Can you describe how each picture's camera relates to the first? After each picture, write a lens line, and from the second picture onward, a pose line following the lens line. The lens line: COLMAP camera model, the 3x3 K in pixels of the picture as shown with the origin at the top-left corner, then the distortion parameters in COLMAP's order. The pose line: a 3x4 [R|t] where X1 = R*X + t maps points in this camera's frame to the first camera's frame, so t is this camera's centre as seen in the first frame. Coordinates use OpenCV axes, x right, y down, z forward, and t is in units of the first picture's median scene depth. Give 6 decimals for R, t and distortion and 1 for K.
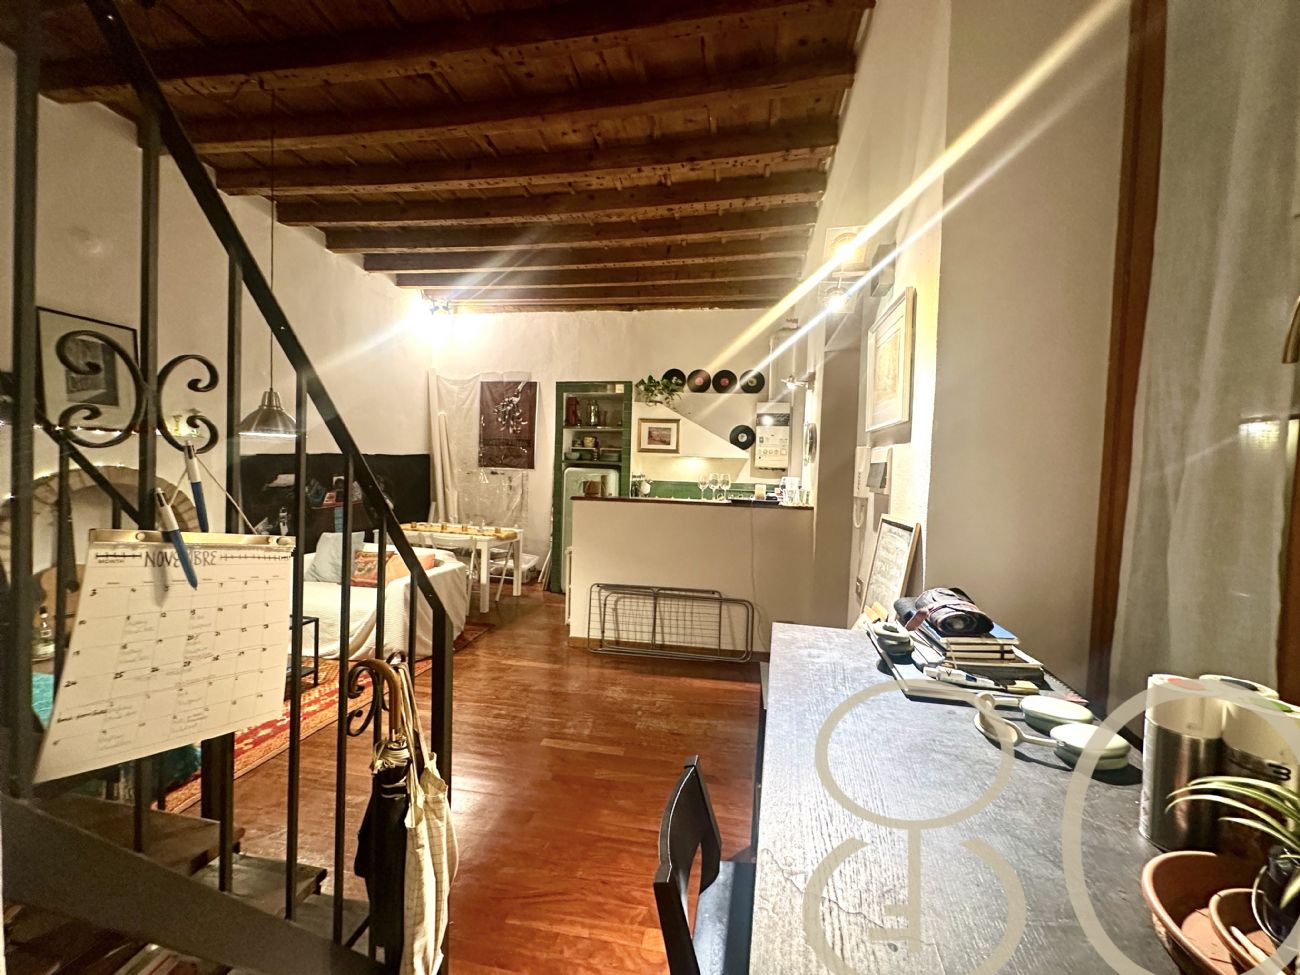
lens RADIAL K [[519.8, 0, 650.3], [0, 519.8, 484.8], [0, 0, 1]] dist [-0.001197, -0.000018]
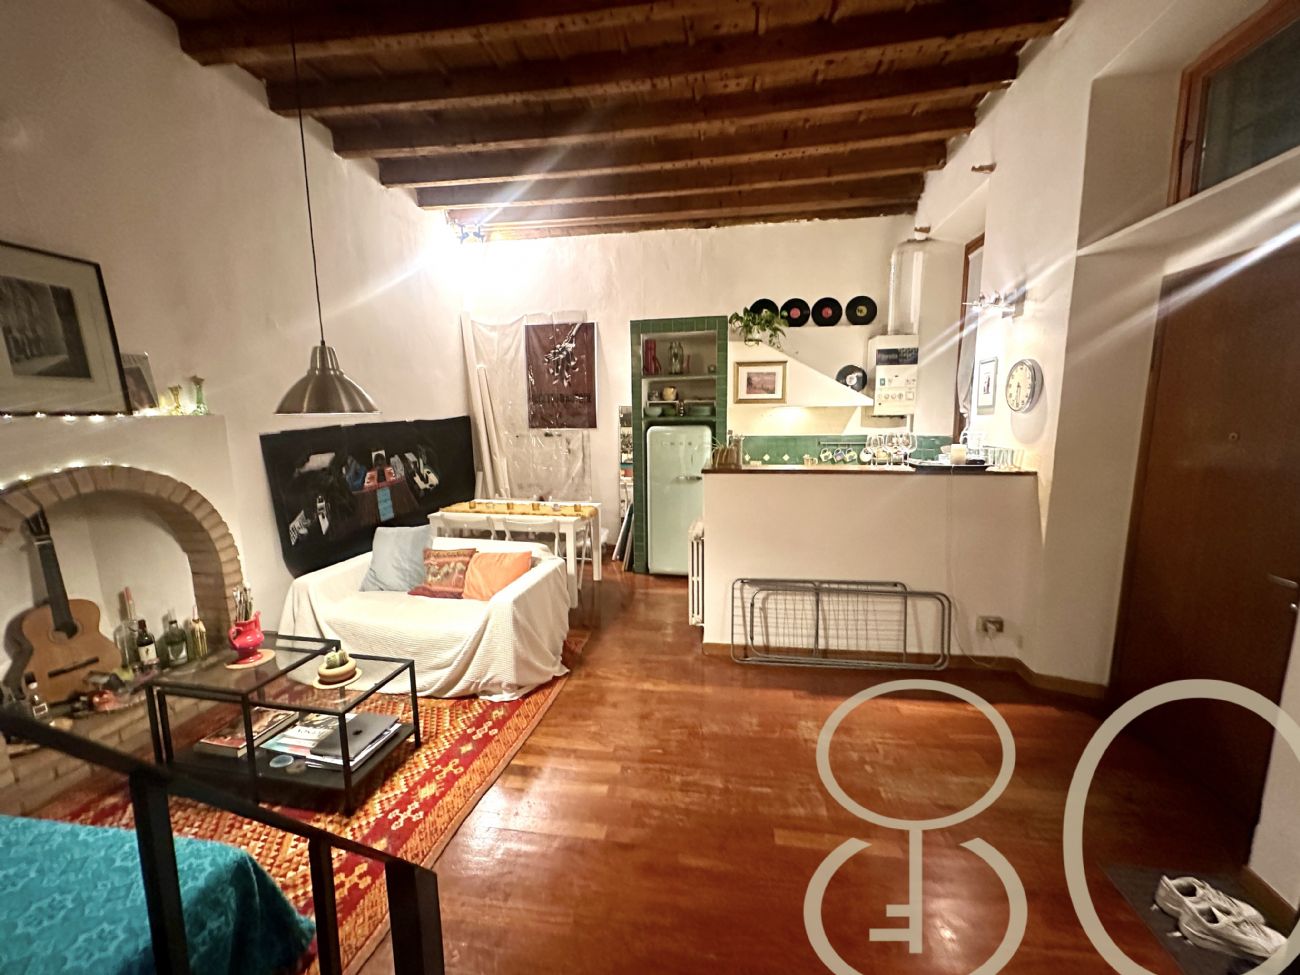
lens RADIAL K [[519.8, 0, 650.3], [0, 519.8, 484.8], [0, 0, 1]] dist [-0.001197, -0.000018]
pose [[0.998883, -0.046435, 0.008783, -0.169754], [0.045223, 0.993161, 0.107637, -0.029966], [-0.013722, -0.107120, 0.994151, 0.166049]]
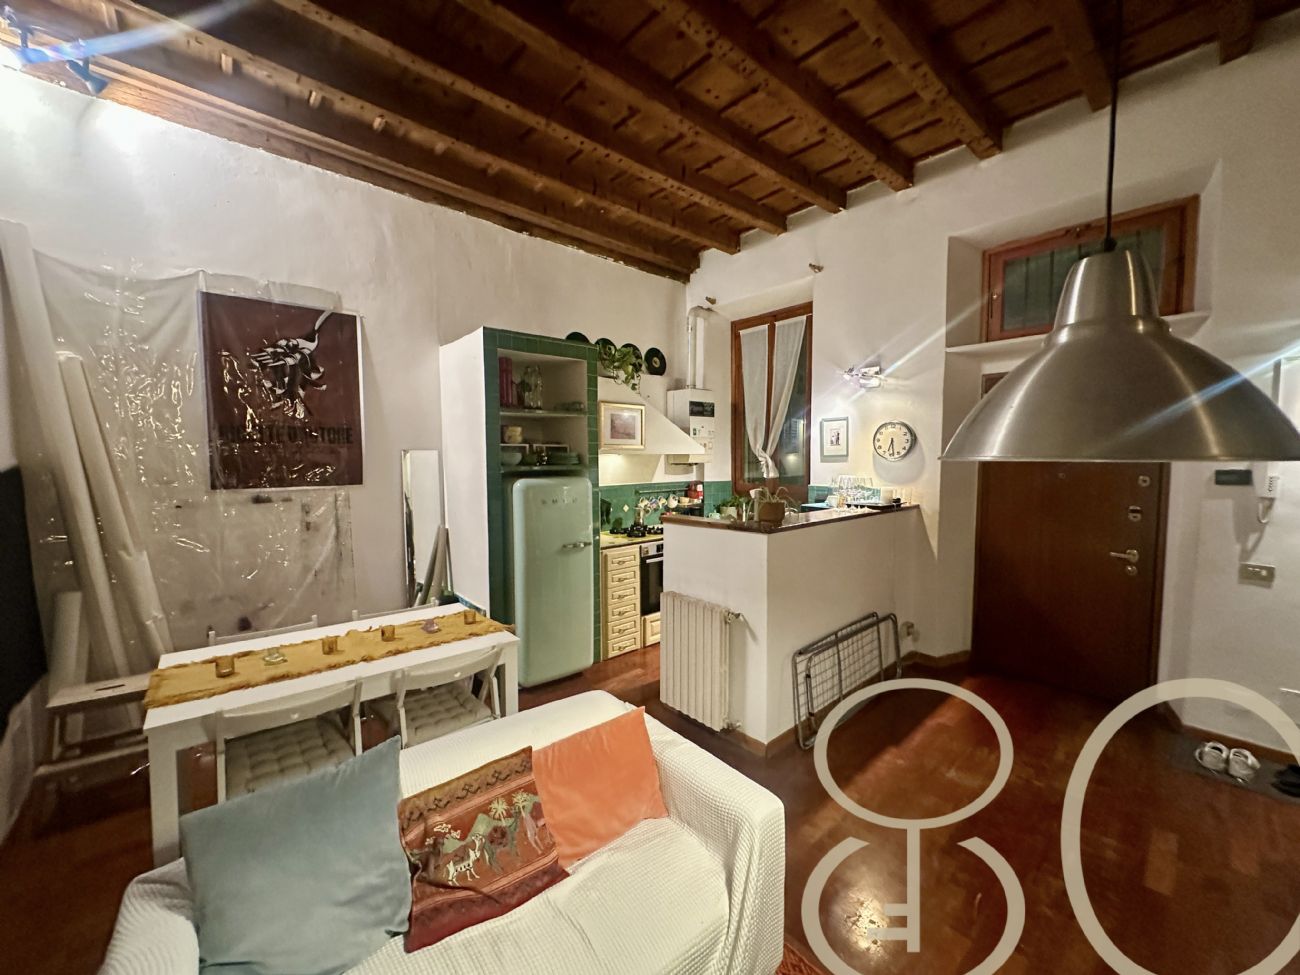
lens RADIAL K [[519.8, 0, 650.3], [0, 519.8, 484.8], [0, 0, 1]] dist [-0.001197, -0.000018]
pose [[0.615956, -0.079546, 0.783754, -0.523582], [0.049541, 0.996831, 0.062238, -0.055887], [-0.786221, 0.000492, 0.617945, 0.518347]]
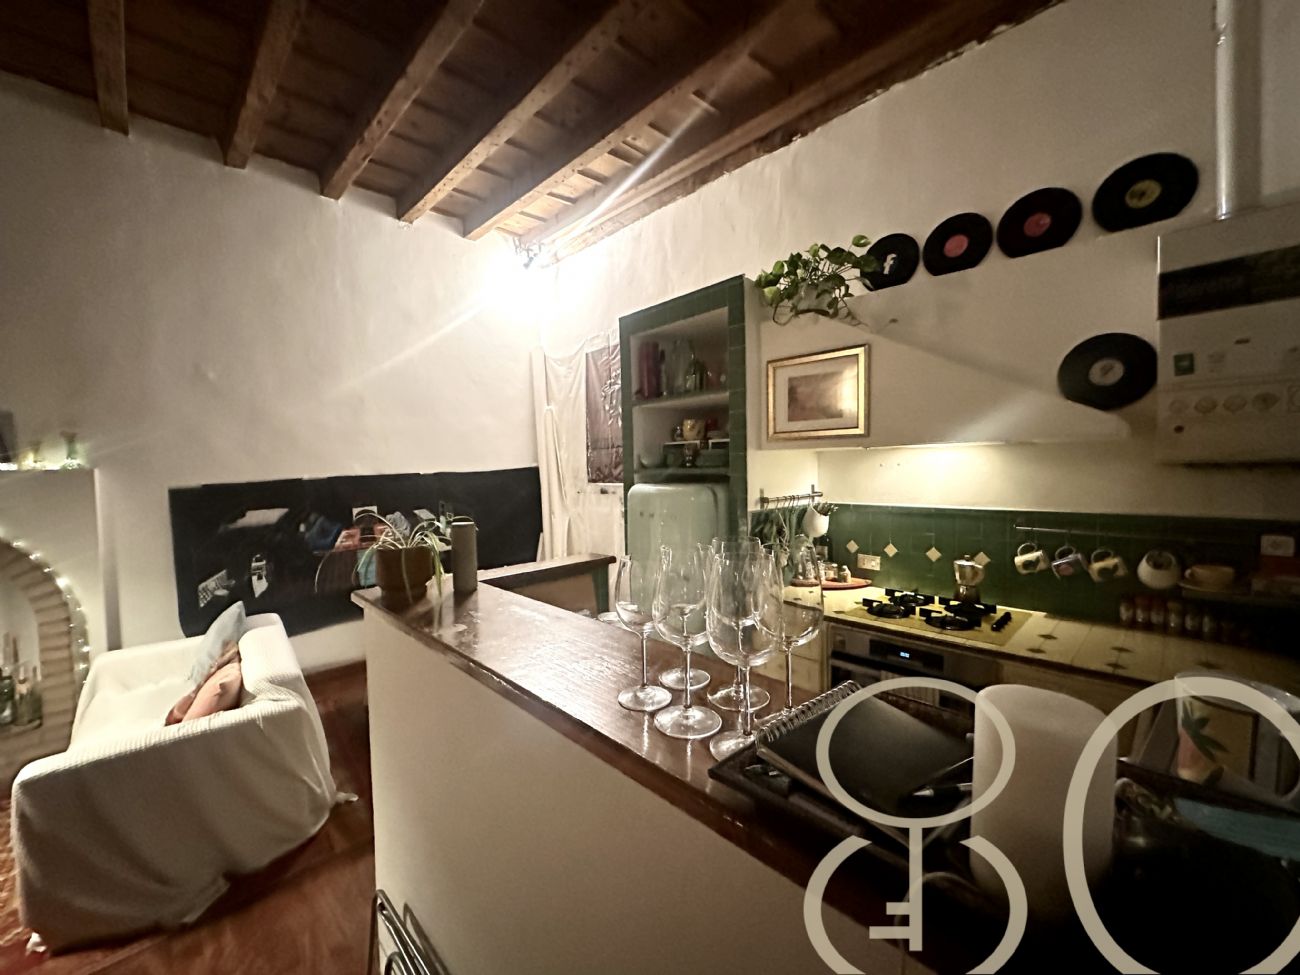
lens RADIAL K [[519.8, 0, 650.3], [0, 519.8, 484.8], [0, 0, 1]] dist [-0.001197, -0.000018]
pose [[0.806060, -0.028000, -0.591172, 0.145634], [0.027046, 0.999579, -0.010468, -0.026847], [0.591216, -0.007551, 0.806478, 0.603743]]
